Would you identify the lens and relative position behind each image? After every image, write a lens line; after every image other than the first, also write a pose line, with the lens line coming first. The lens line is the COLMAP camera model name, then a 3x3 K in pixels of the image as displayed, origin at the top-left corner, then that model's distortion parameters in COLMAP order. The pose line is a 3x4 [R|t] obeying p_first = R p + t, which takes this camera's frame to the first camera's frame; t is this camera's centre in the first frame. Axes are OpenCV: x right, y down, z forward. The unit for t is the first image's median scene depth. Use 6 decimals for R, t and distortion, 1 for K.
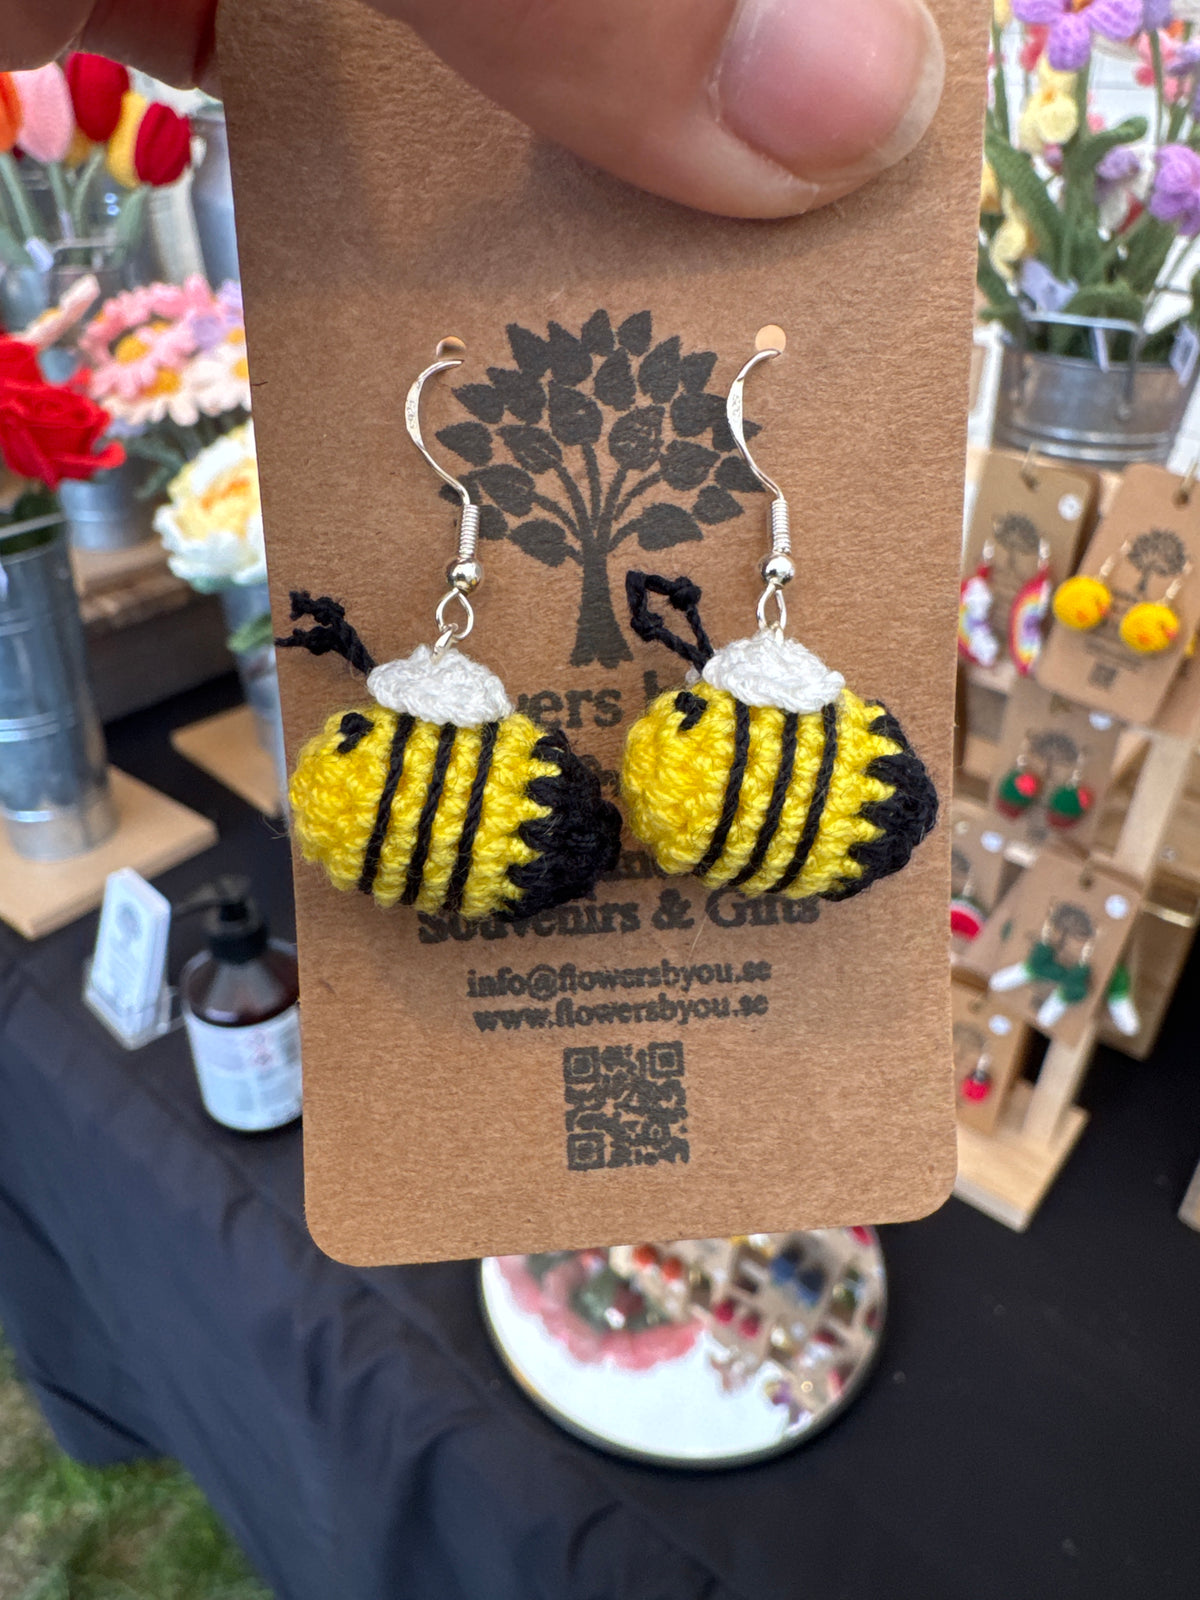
lens RADIAL K [[1150.5, 0, 598.8], [0, 1150.5, 805.1], [0, 0, 1]] dist [-0.002804, 0.001520]
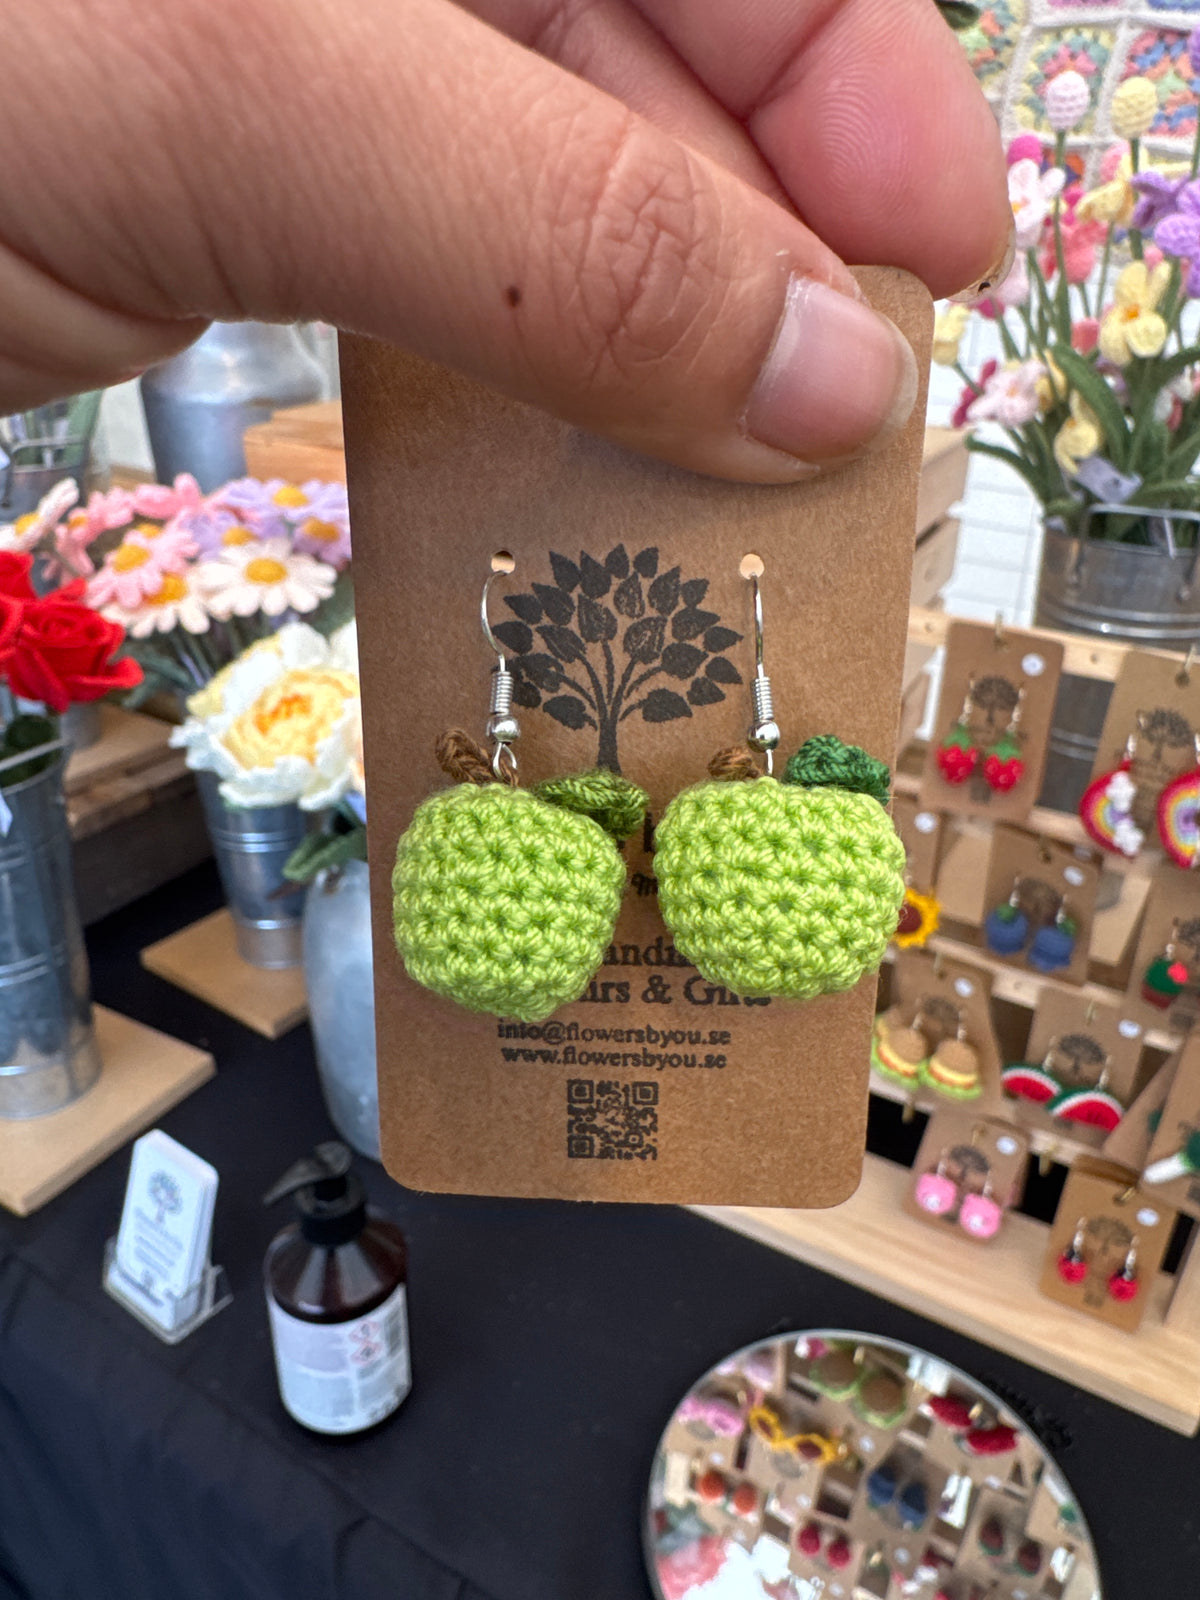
lens RADIAL K [[1148.2, 0, 598.2], [0, 1148.2, 803.9], [0, 0, 1]] dist [-0.005091, 0.003533]
pose [[0.988488, -0.063925, 0.137132, -0.205254], [0.079055, 0.991015, -0.107888, -0.080300], [-0.129003, 0.117487, 0.984660, 0.072146]]
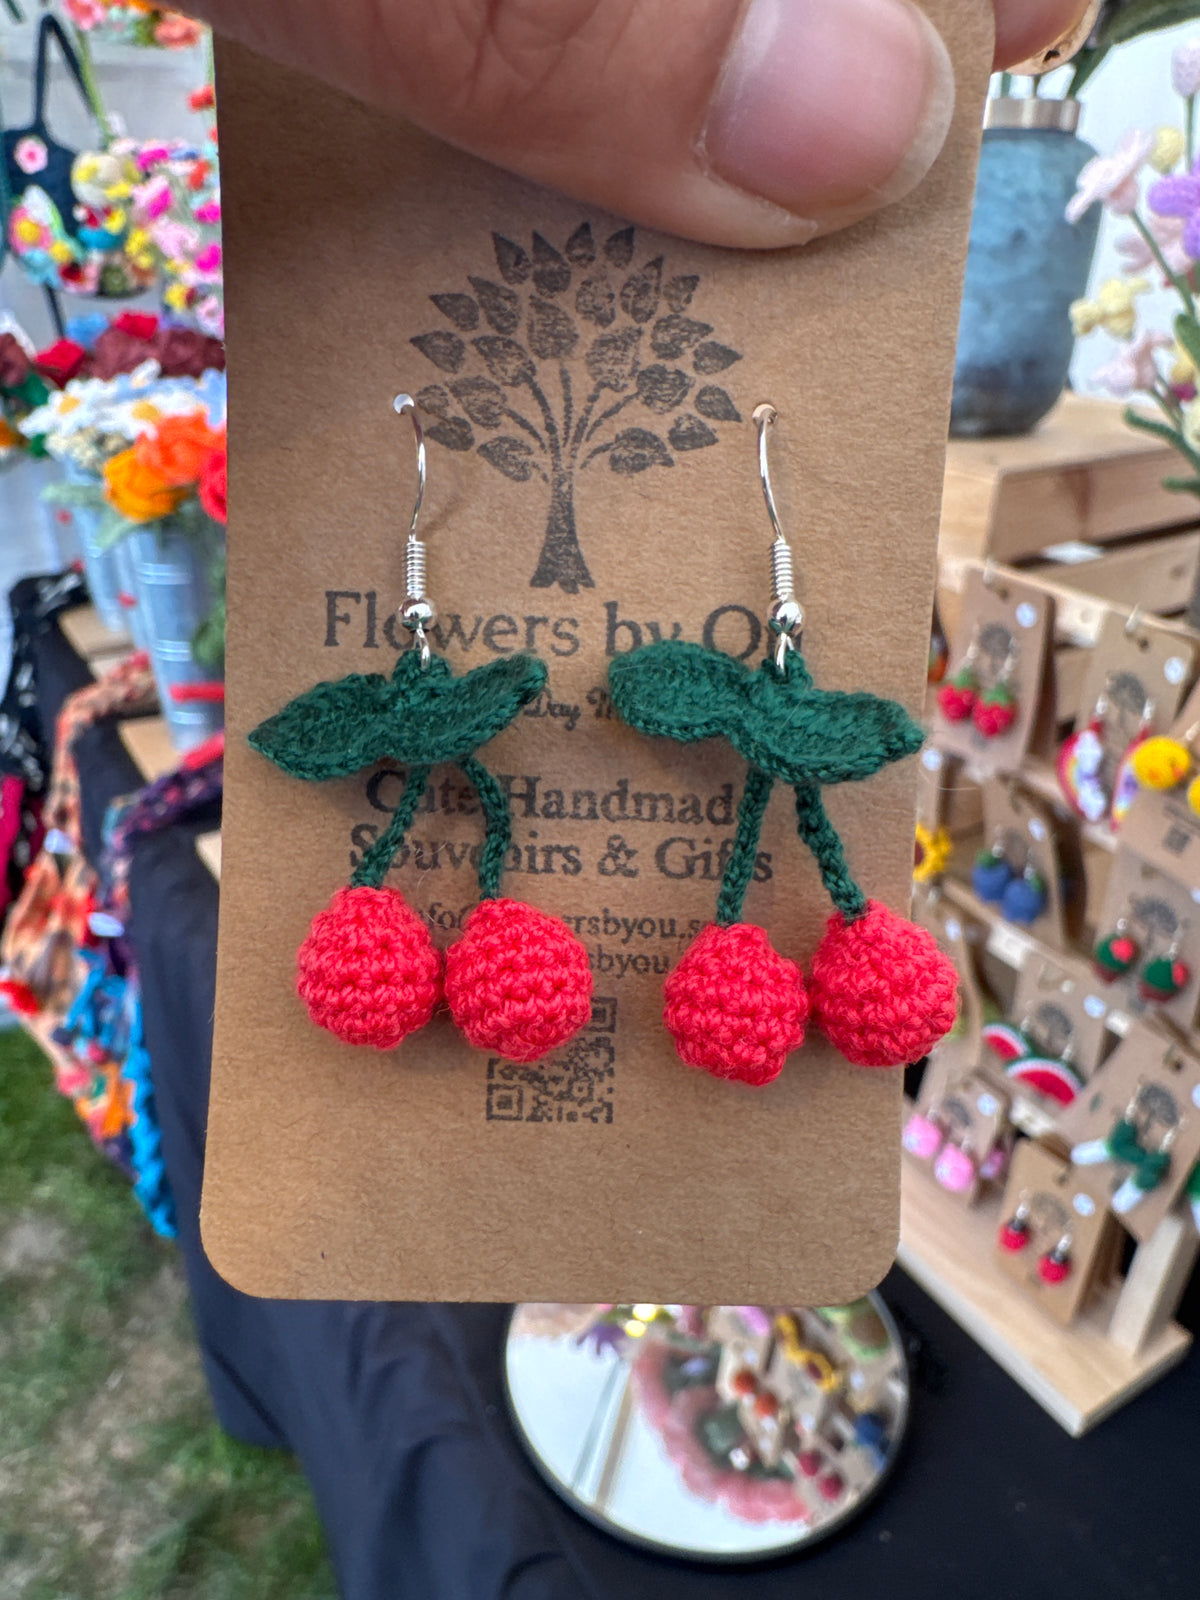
lens RADIAL K [[1150.5, 0, 598.8], [0, 1150.5, 805.1], [0, 0, 1]] dist [-0.002804, 0.001520]
pose [[0.945323, 0.160724, -0.283784, 0.179314], [-0.191325, 0.977973, -0.083447, 0.024434], [0.264121, 0.133179, 0.955250, -0.048060]]
